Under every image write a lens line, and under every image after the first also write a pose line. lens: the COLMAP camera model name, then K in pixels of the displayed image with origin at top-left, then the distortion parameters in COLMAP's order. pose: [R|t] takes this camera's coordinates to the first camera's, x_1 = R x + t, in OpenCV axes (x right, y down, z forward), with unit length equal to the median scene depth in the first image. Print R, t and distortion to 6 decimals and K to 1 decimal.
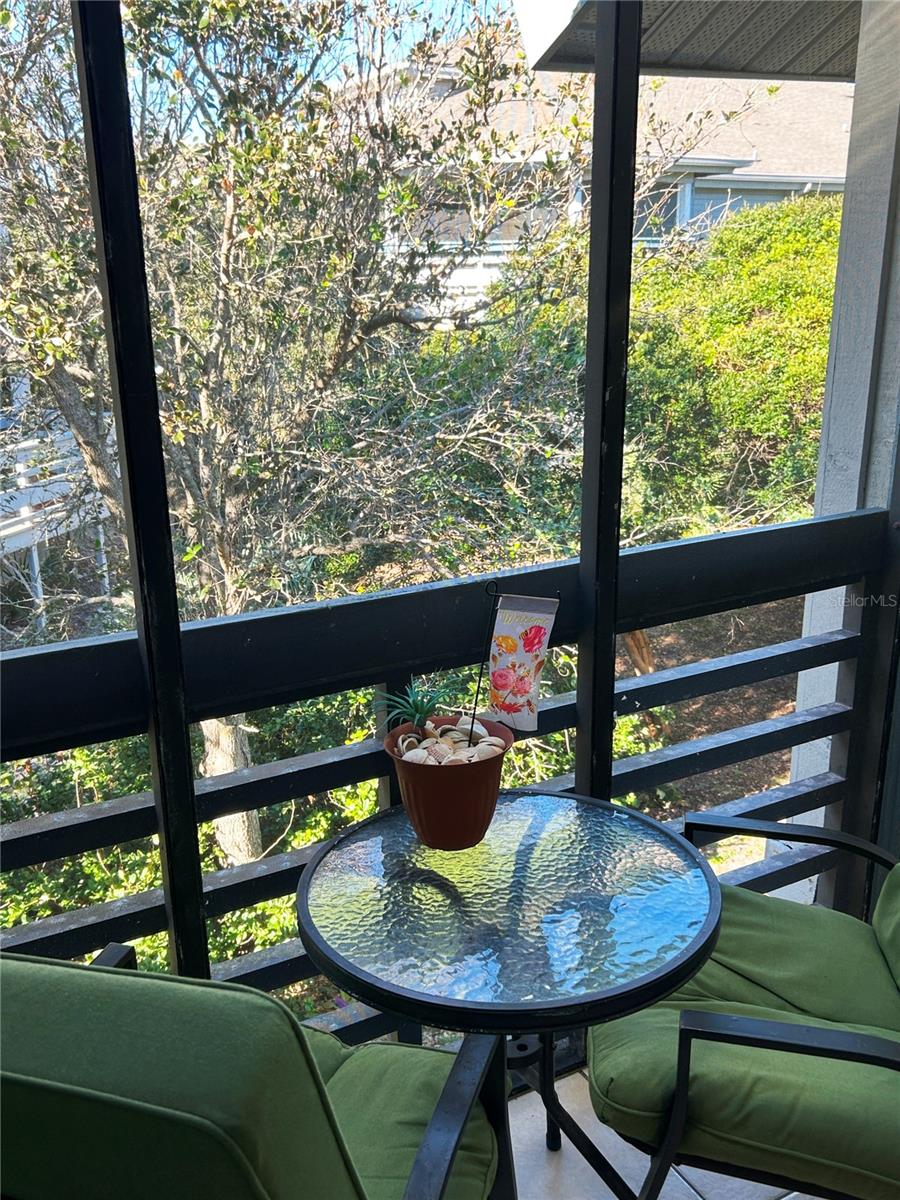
lens RADIAL K [[1088.7, 0, 447.3], [0, 1088.7, 604.1], [0, 0, 1]] dist [0.037431, -0.026598]
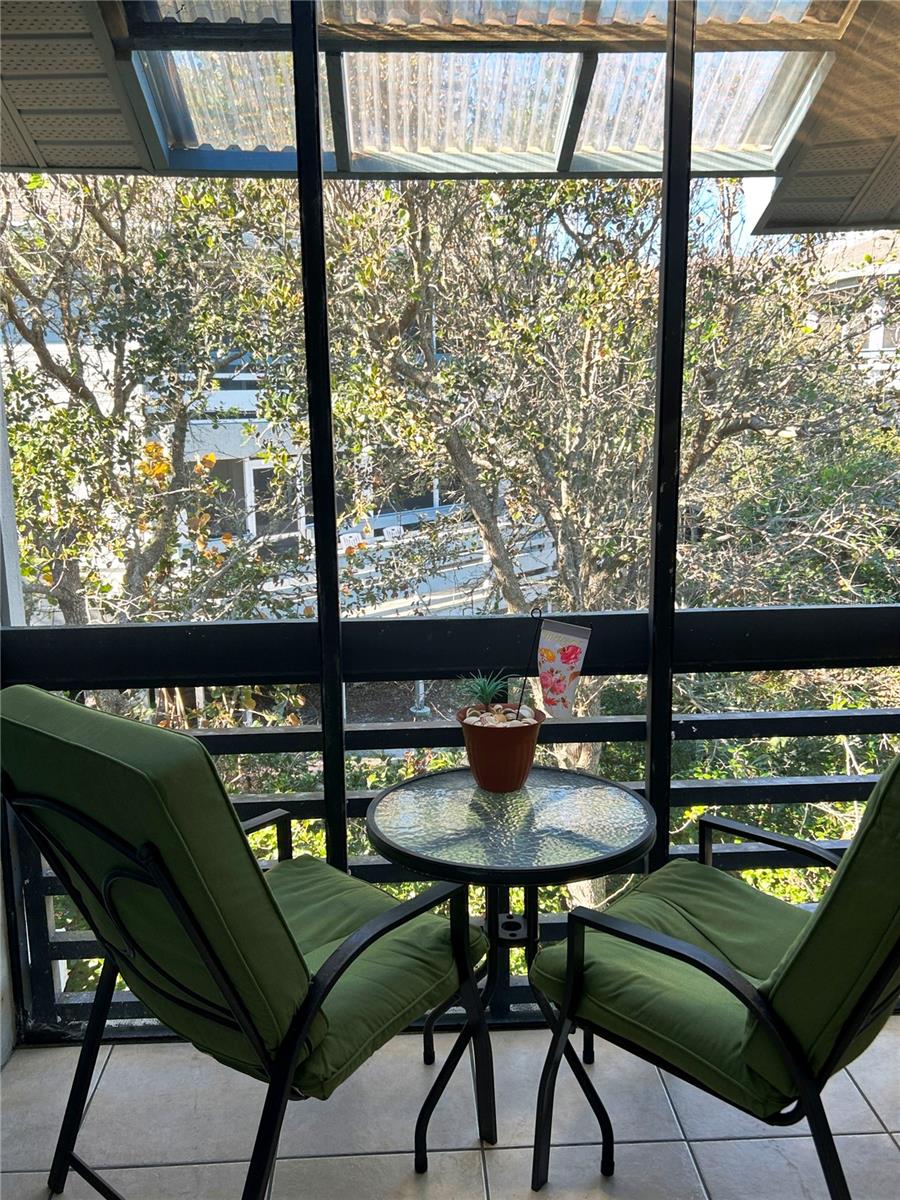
lens RADIAL K [[1088.7, 0, 460.2], [0, 1088.7, 595.4], [0, 0, 1]] dist [0.037431, -0.026598]
pose [[0.904050, 0.084602, -0.418969, 0.187323], [-0.124788, 0.989753, -0.069409, 0.025535], [0.408804, 0.115032, 0.905344, -0.118615]]
